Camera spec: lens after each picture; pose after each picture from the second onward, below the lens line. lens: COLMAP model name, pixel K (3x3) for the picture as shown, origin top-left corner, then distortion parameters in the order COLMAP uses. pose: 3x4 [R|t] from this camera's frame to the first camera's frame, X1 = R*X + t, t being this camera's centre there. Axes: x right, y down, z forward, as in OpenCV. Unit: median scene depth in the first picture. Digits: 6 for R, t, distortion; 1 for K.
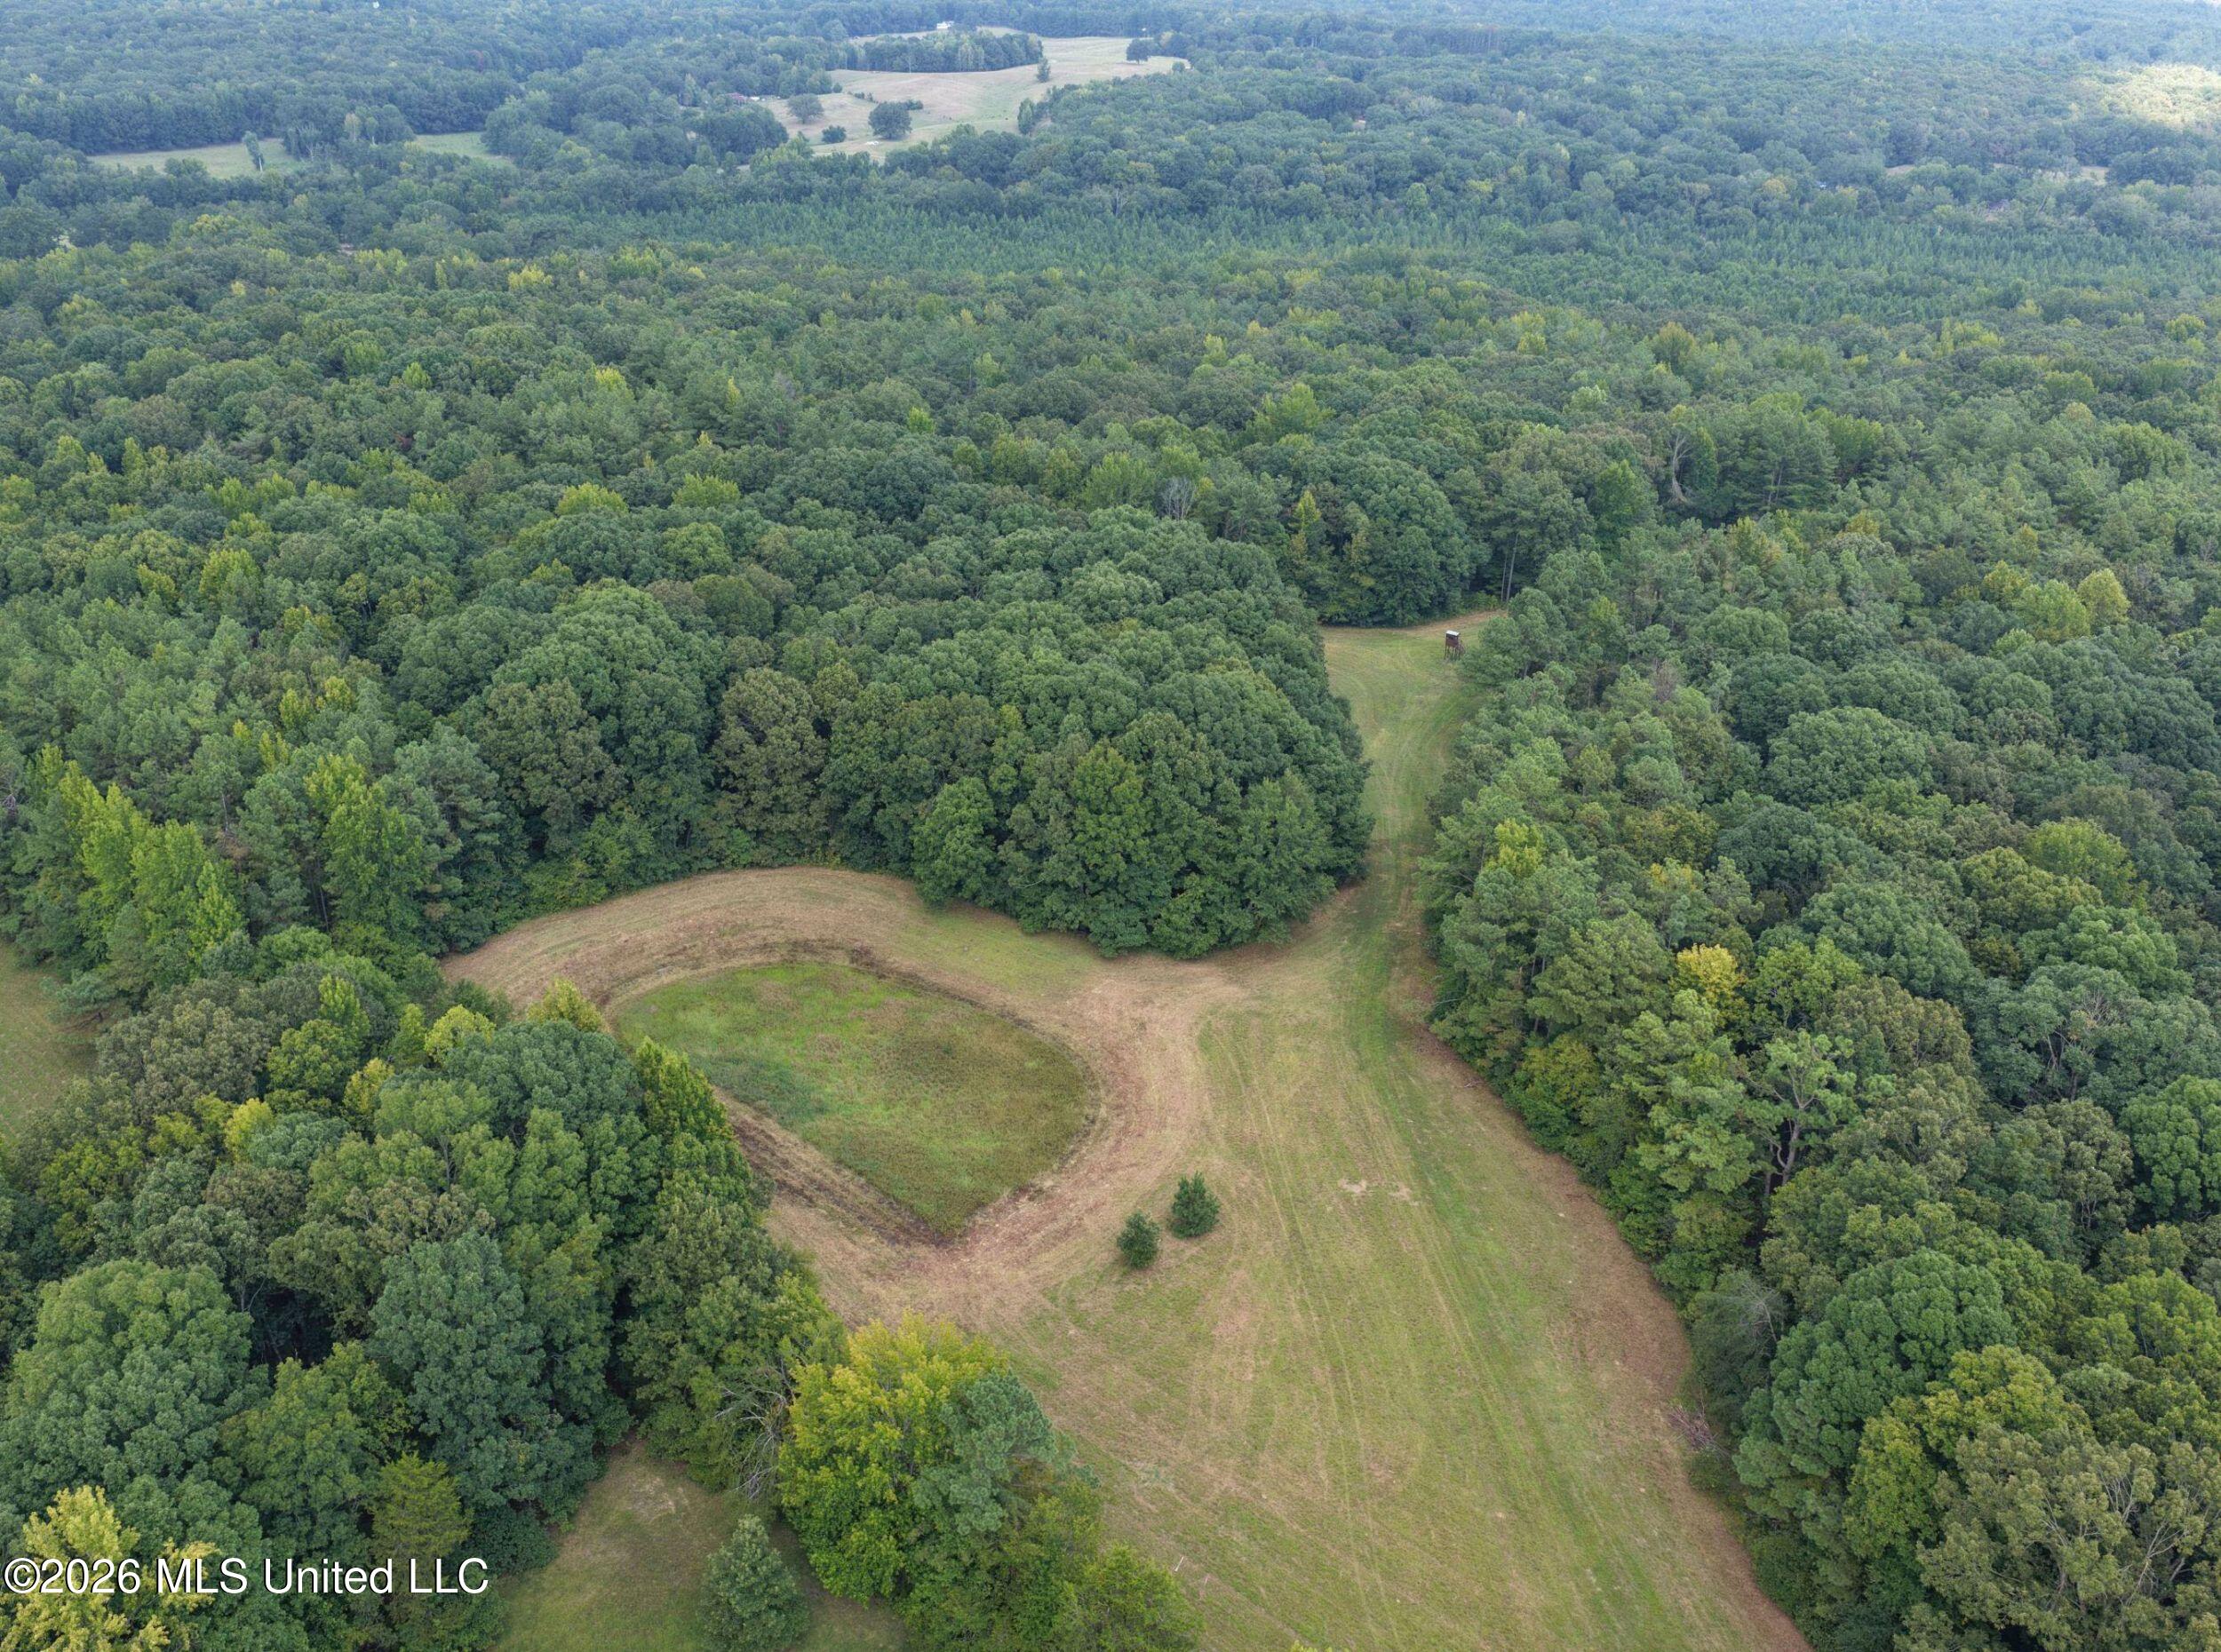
lens RADIAL K [[2027.6, 0, 993.7], [0, 2027.6, 830.9], [0, 0, 1]] dist [-0.011258, 0.028833]
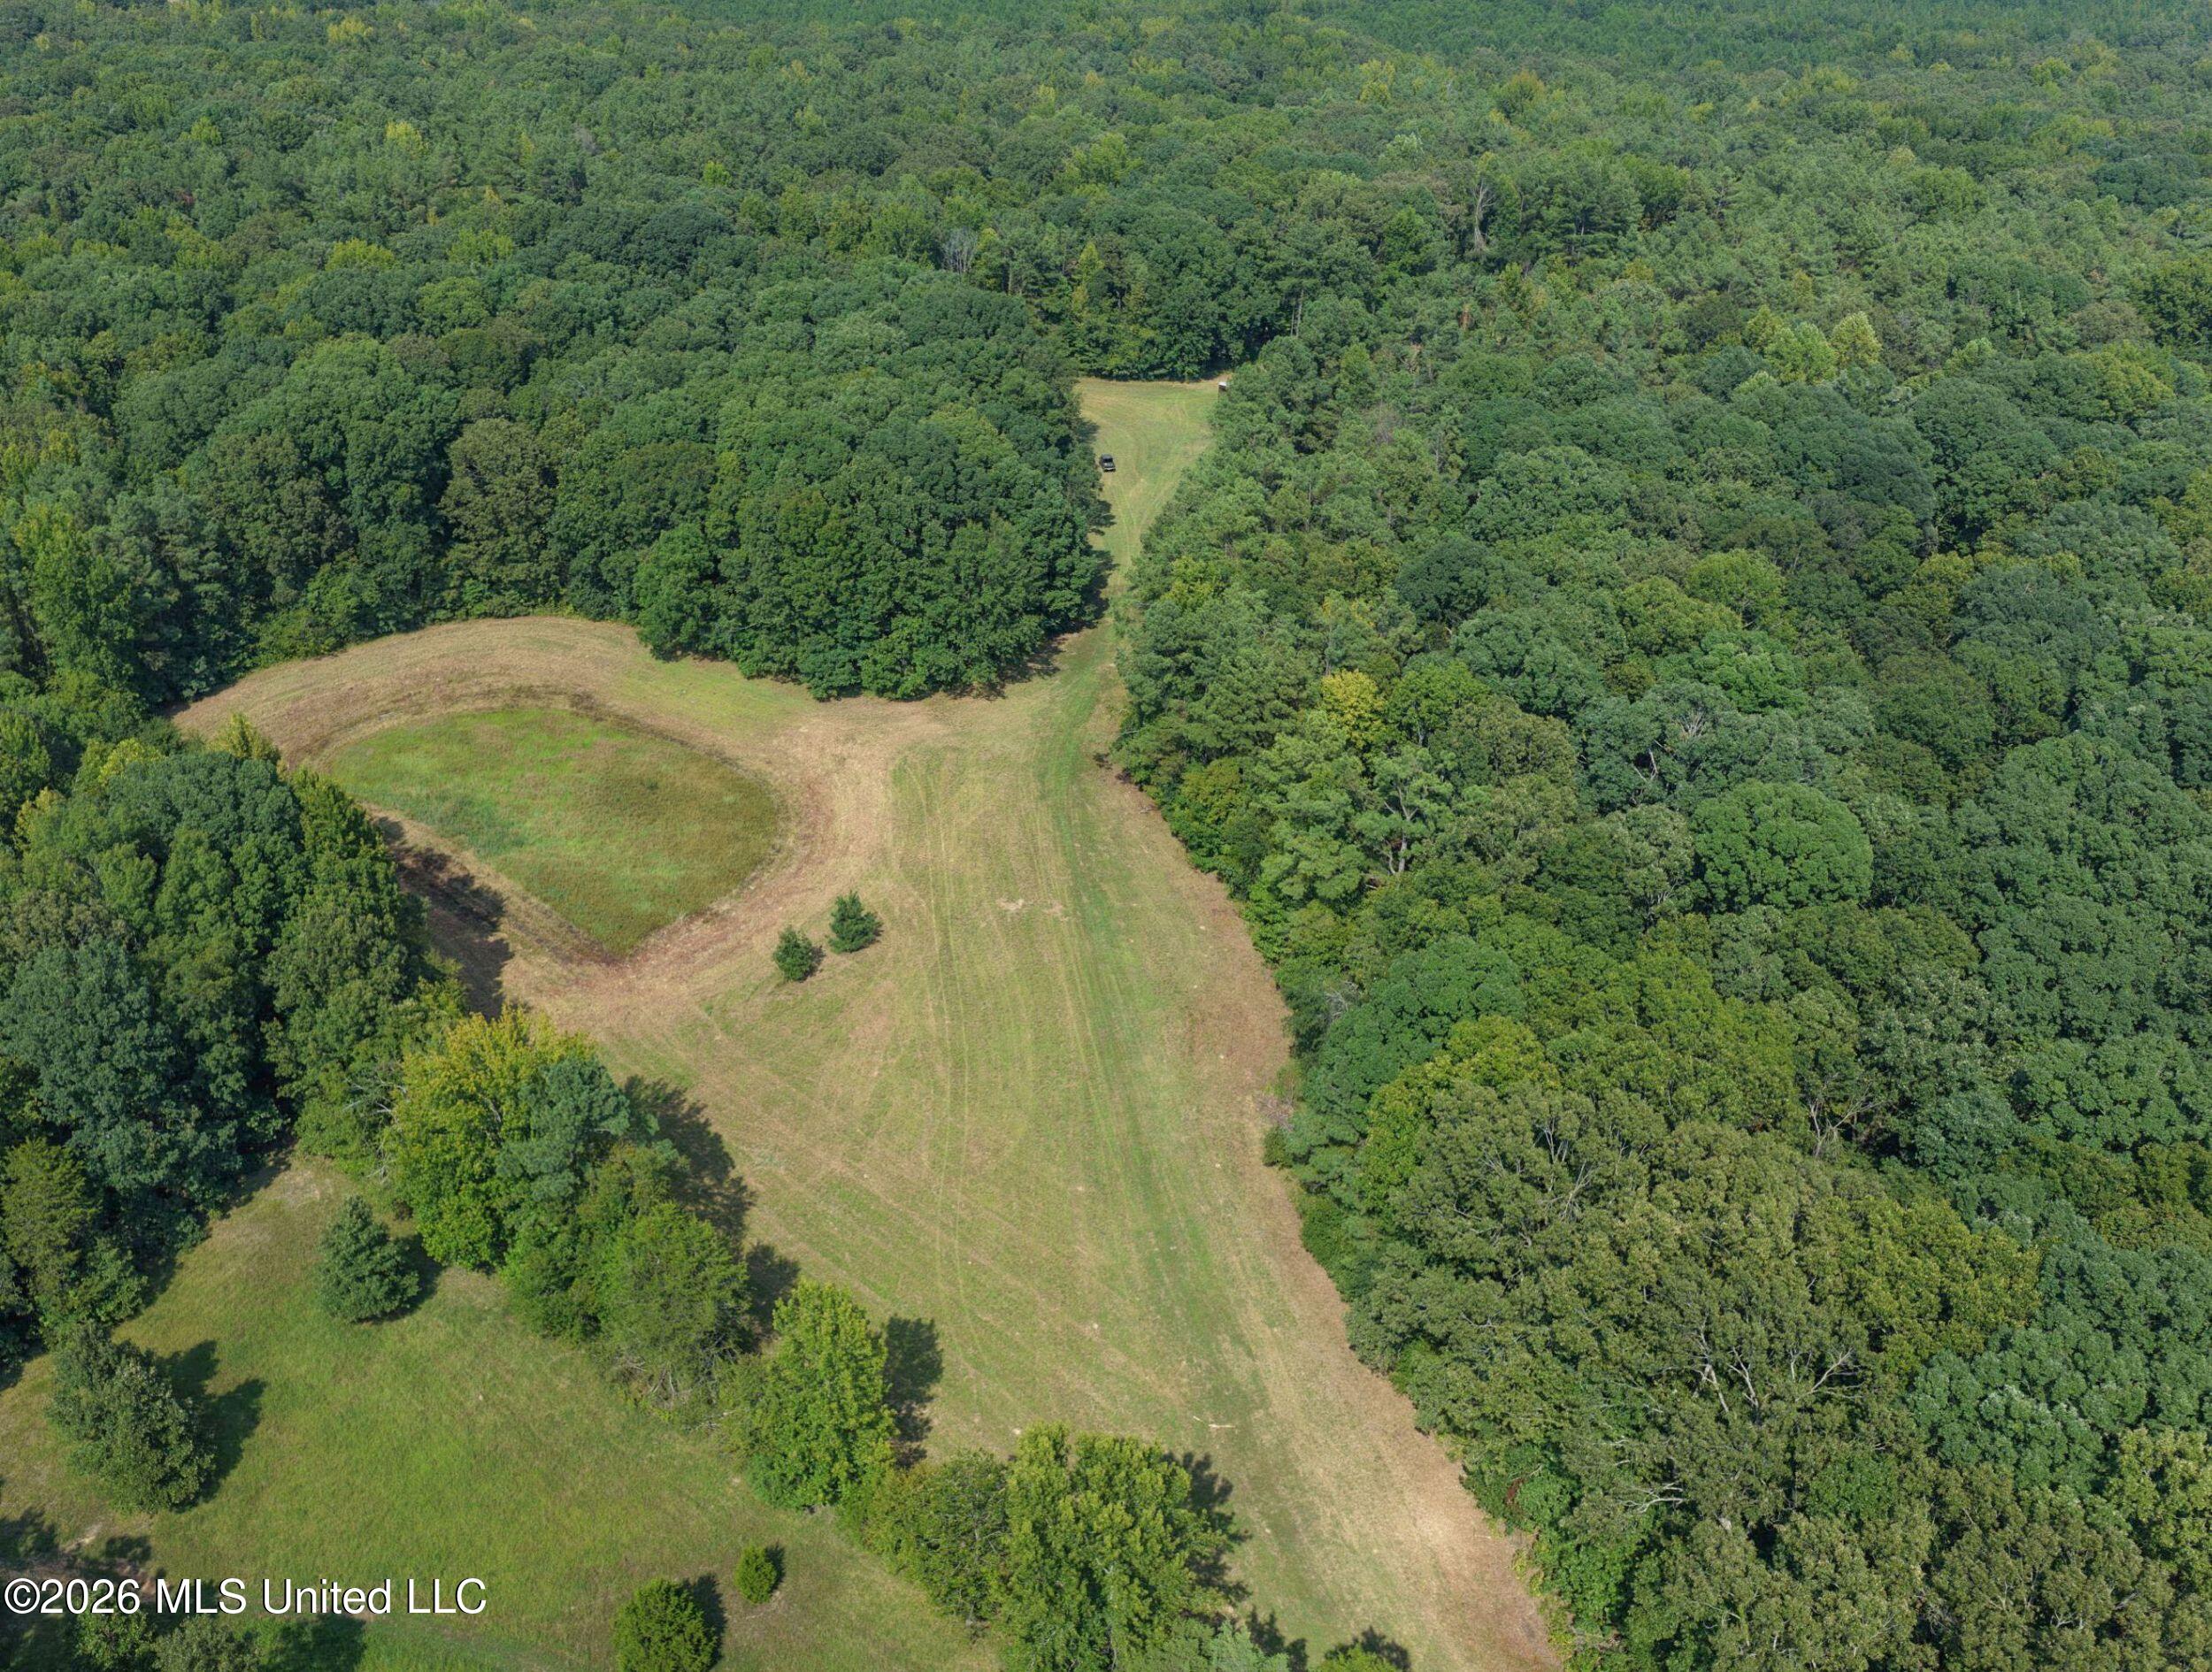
lens RADIAL K [[2054.7, 0, 962.1], [0, 2054.7, 837.8], [0, 0, 1]] dist [-0.025351, 0.057296]
pose [[0.999778, -0.012647, 0.016851, 0.071560], [0.010778, 0.994230, 0.106724, 0.014650], [-0.018104, -0.106519, 0.994146, -0.027236]]
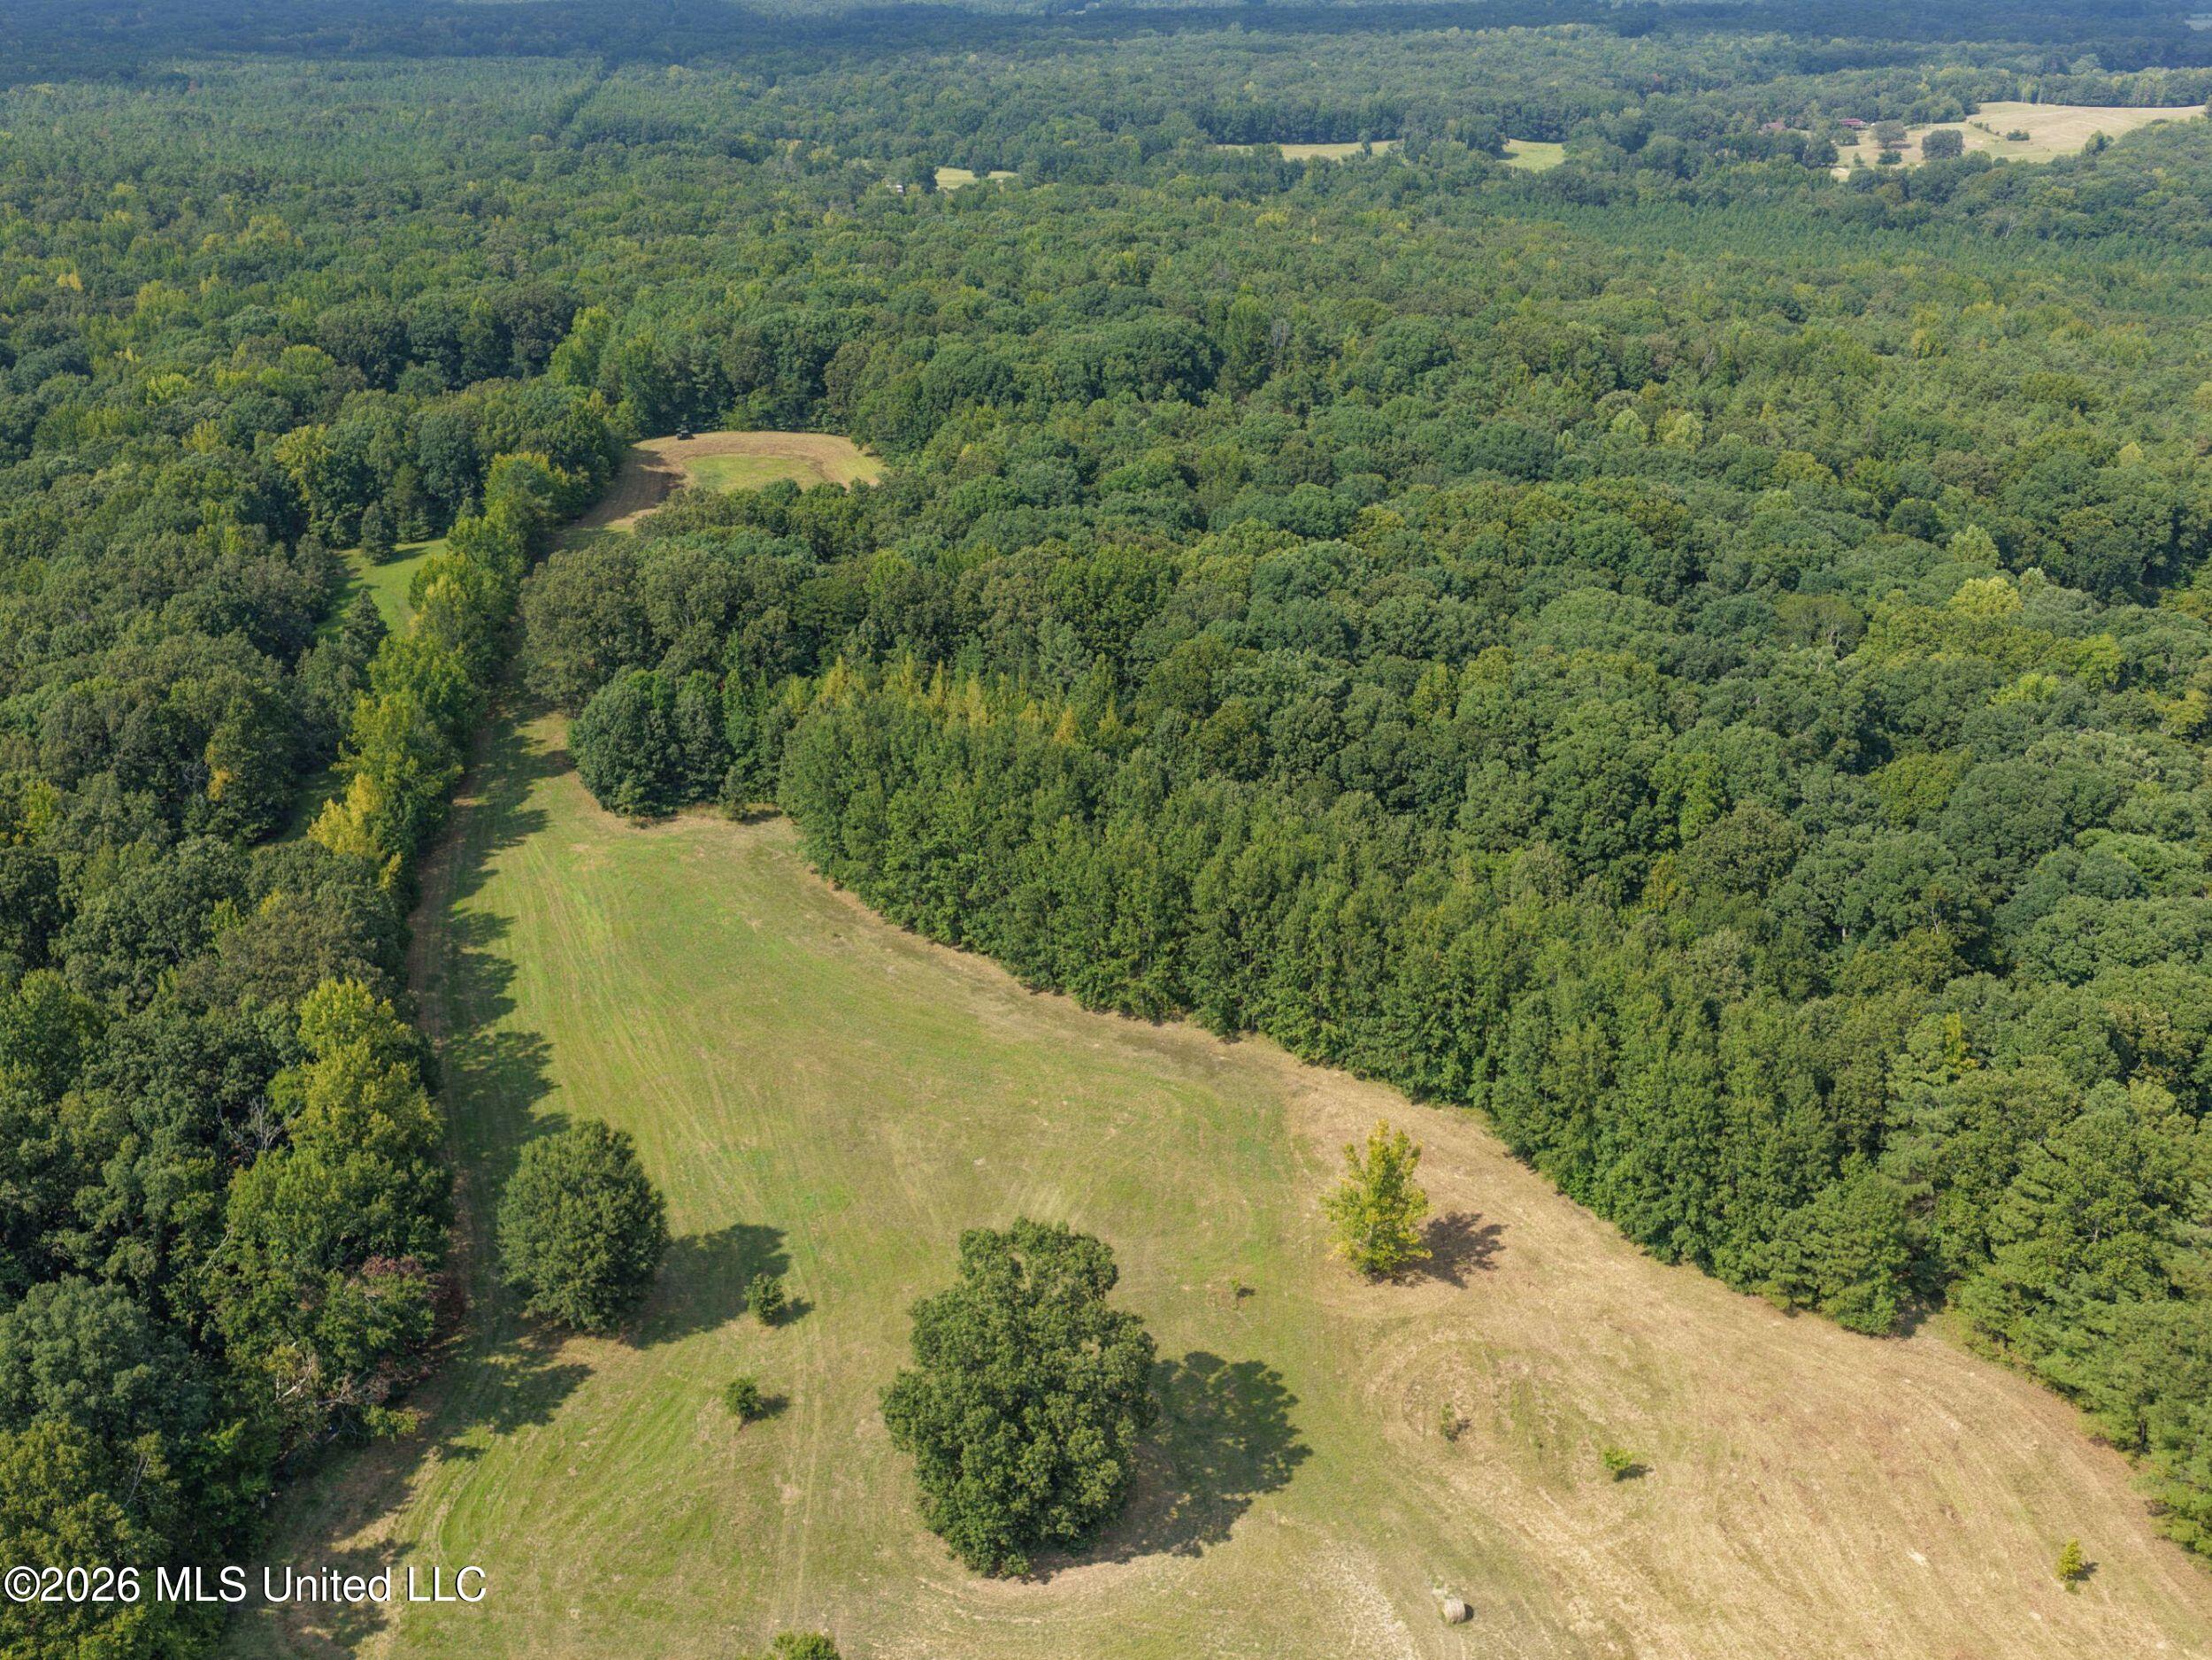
lens RADIAL K [[2025.3, 0, 1019.7], [0, 2025.3, 874.7], [0, 0, 1]] dist [-0.017966, 0.032316]
pose [[0.792171, 0.247077, -0.558049, 0.919090], [-0.243589, 0.966398, 0.082091, 0.166887], [0.559581, 0.070904, 0.825737, -0.396651]]
